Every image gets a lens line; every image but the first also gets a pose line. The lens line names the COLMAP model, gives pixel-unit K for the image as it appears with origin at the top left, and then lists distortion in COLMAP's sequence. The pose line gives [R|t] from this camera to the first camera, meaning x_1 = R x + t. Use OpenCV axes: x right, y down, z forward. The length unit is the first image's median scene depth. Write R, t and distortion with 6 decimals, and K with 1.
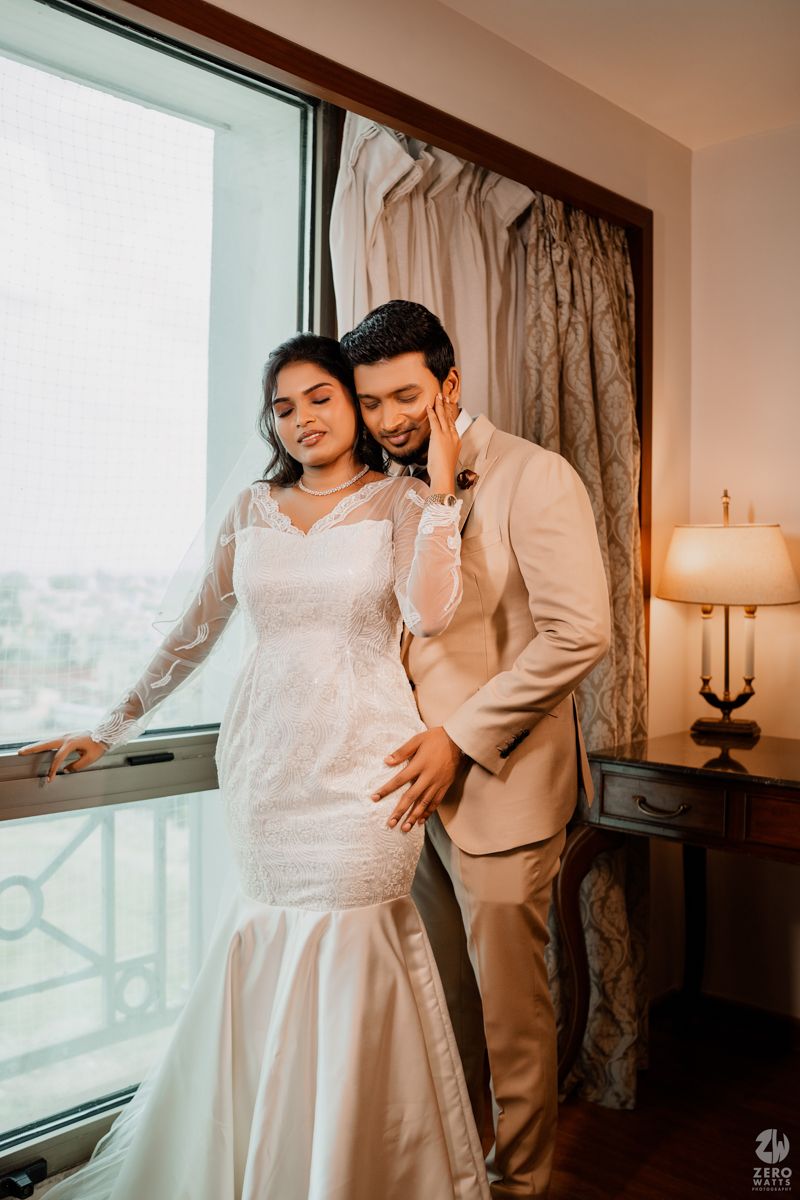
lens RADIAL K [[1161.4, 0, 400.0], [0, 1161.4, 600.0], [0, 0, 1]] dist [-0.165751, 0.204732]
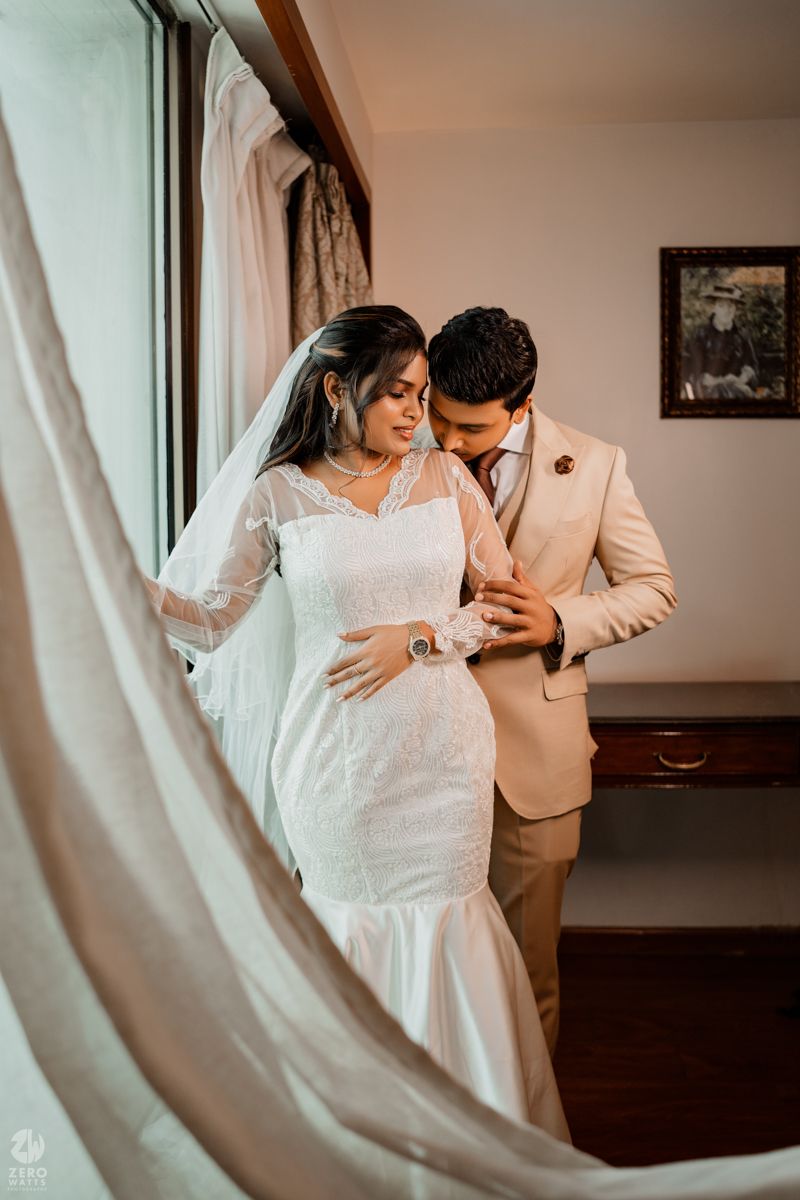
lens RADIAL K [[1161.4, 0, 400.0], [0, 1161.4, 600.0], [0, 0, 1]] dist [-0.165751, 0.204732]
pose [[0.799574, -0.058707, 0.597692, -0.437601], [0.031627, 0.997946, 0.055712, -0.028144], [-0.599735, -0.025643, 0.799788, 0.154191]]
